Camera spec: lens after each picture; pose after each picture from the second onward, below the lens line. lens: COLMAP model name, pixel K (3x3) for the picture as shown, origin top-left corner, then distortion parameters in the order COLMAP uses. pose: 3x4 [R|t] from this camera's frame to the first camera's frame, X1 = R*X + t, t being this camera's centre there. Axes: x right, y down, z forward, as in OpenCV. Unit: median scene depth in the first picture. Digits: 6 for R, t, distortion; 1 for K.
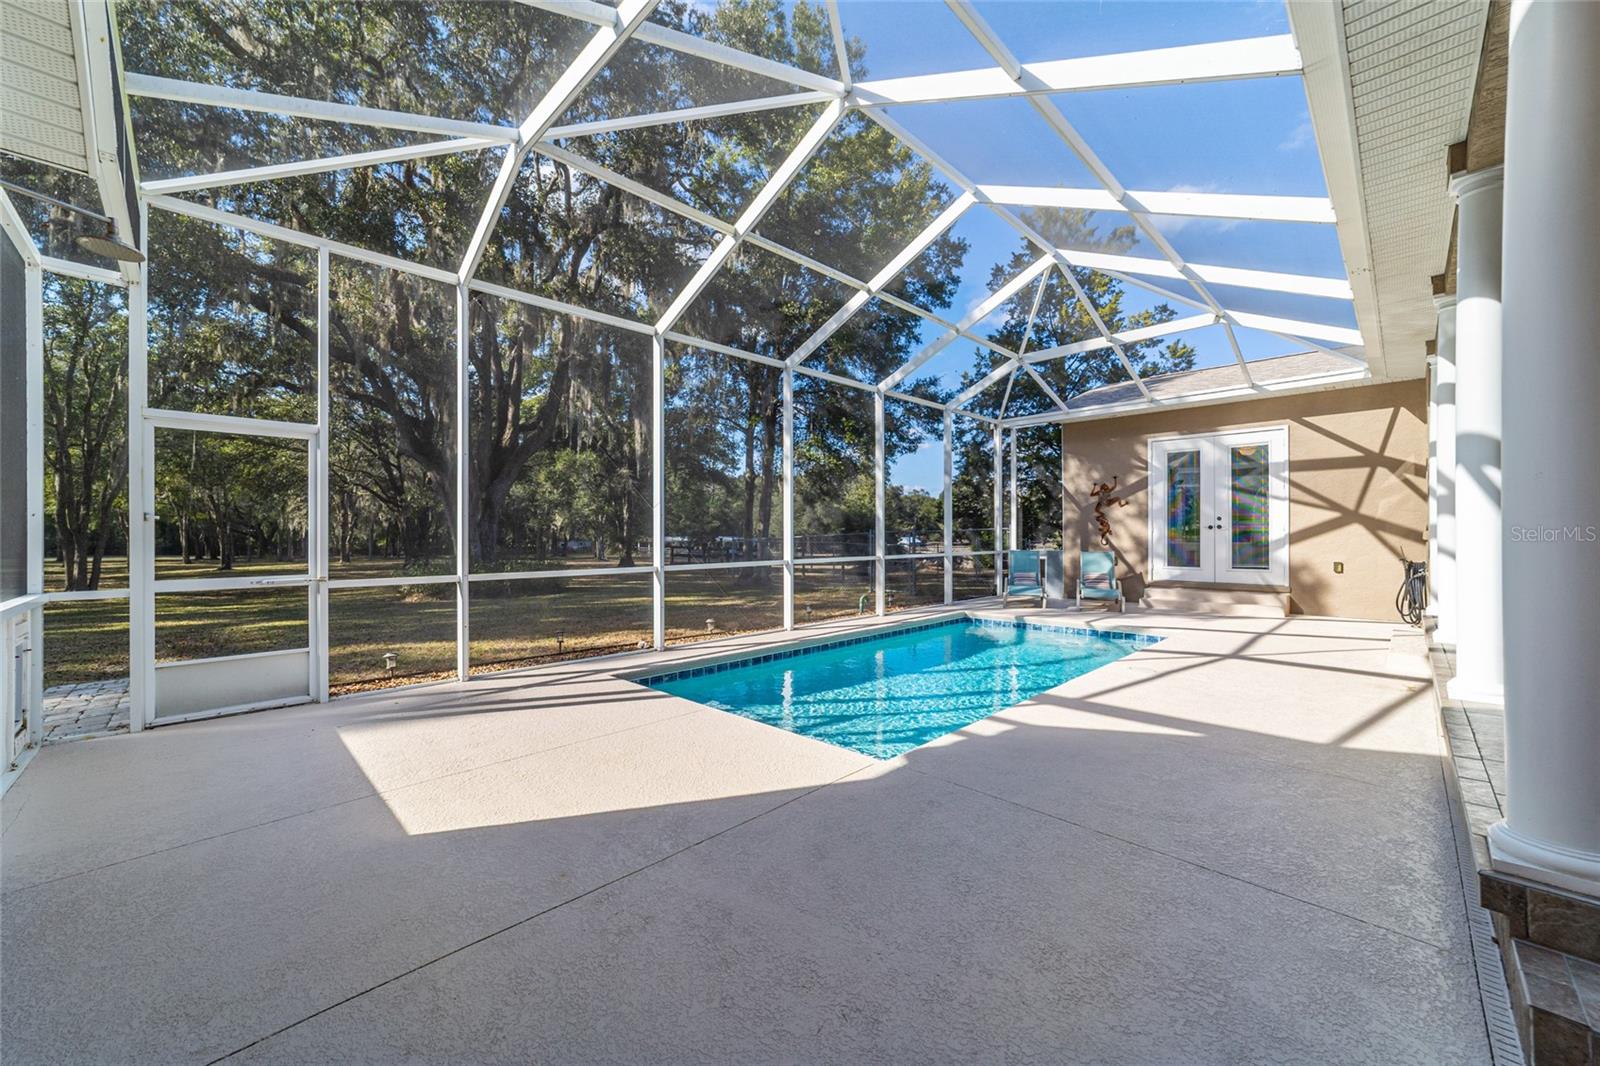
lens RADIAL K [[613.9, 0, 794.9], [0, 613.9, 539.7], [0, 0, 1]] dist [-0.012596, 0.000383]
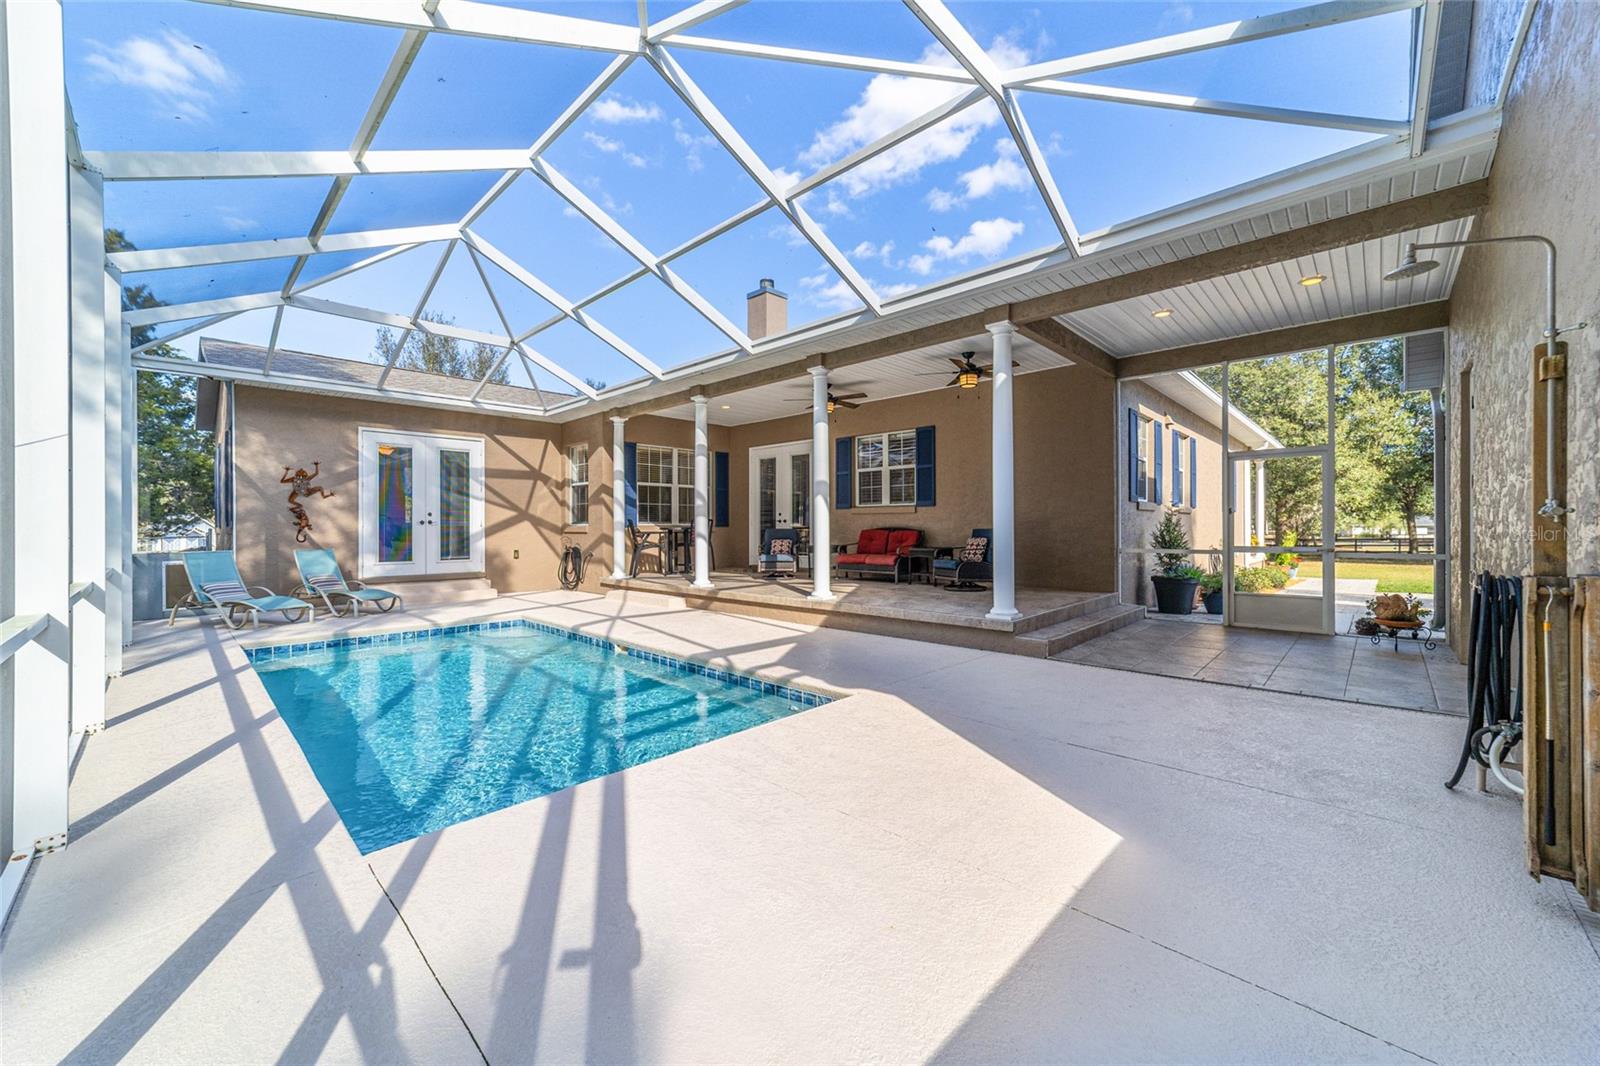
lens RADIAL K [[613.9, 0, 791.8], [0, 613.9, 526.8], [0, 0, 1]] dist [-0.012596, 0.000383]
pose [[-0.009531, 0.002805, 0.999951, -0.396126], [0.009438, 0.999952, -0.002715, -0.003250], [-0.999910, 0.009411, -0.009557, 0.380254]]
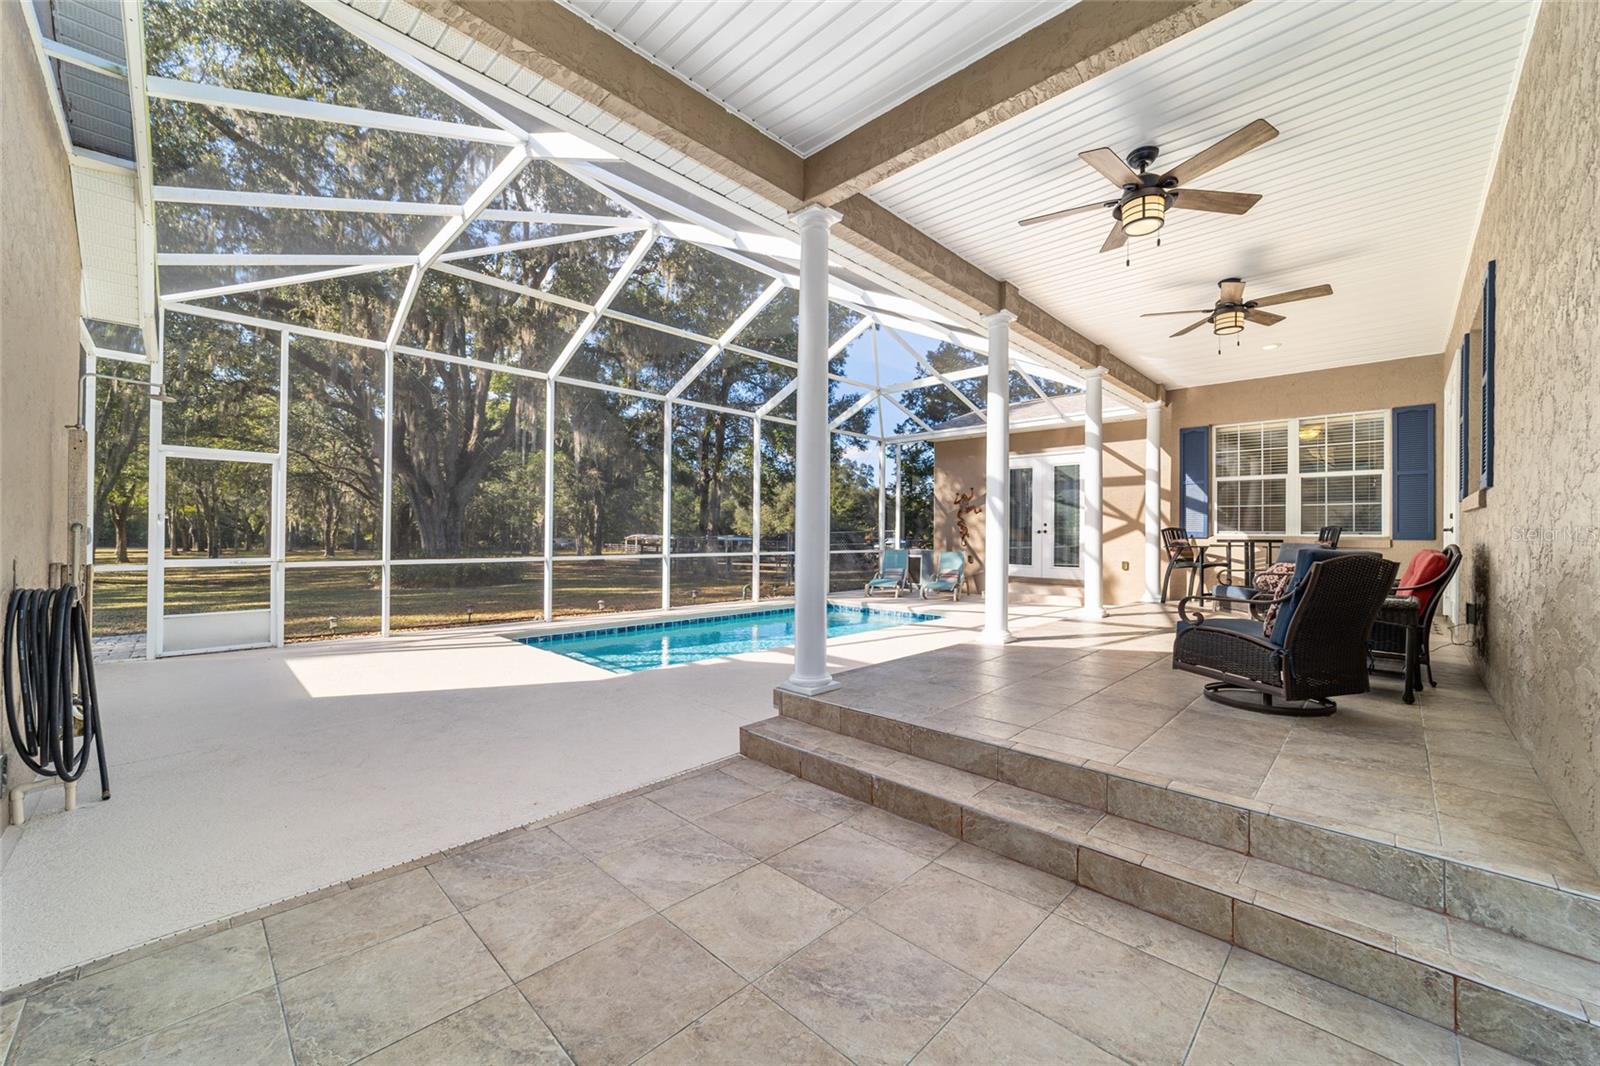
lens RADIAL K [[613.9, 0, 797.1], [0, 613.9, 535.0], [0, 0, 1]] dist [-0.012596, 0.000383]
pose [[0.999848, 0.011483, 0.013109, 0.194455], [-0.011393, 0.999911, -0.006875, -0.000583], [-0.013187, 0.006725, 0.999890, -0.207656]]
